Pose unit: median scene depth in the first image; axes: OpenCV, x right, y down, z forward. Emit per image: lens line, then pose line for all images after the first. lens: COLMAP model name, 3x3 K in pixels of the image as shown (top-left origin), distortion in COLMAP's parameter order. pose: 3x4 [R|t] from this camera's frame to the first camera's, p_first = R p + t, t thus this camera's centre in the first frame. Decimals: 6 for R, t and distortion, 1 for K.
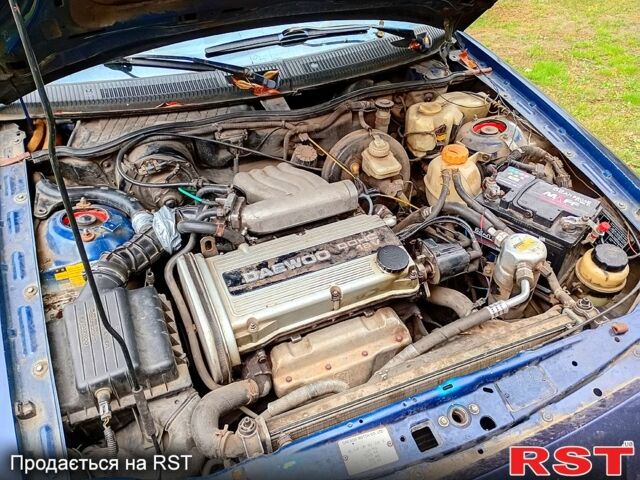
lens RADIAL K [[538.6, 0, 320.0], [0, 538.6, 240.0], [0, 0, 1]] dist [-0.010255, -0.012824]
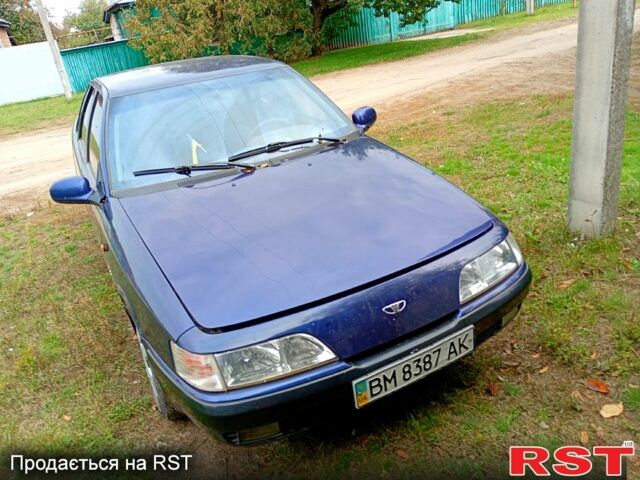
lens RADIAL K [[538.6, 0, 320.0], [0, 538.6, 240.0], [0, 0, 1]] dist [-0.010255, -0.012824]
pose [[0.990569, -0.132476, 0.034963, 0.001328], [0.137012, 0.957632, -0.253315, 0.186243], [0.000077, 0.255716, 0.966752, -0.318062]]
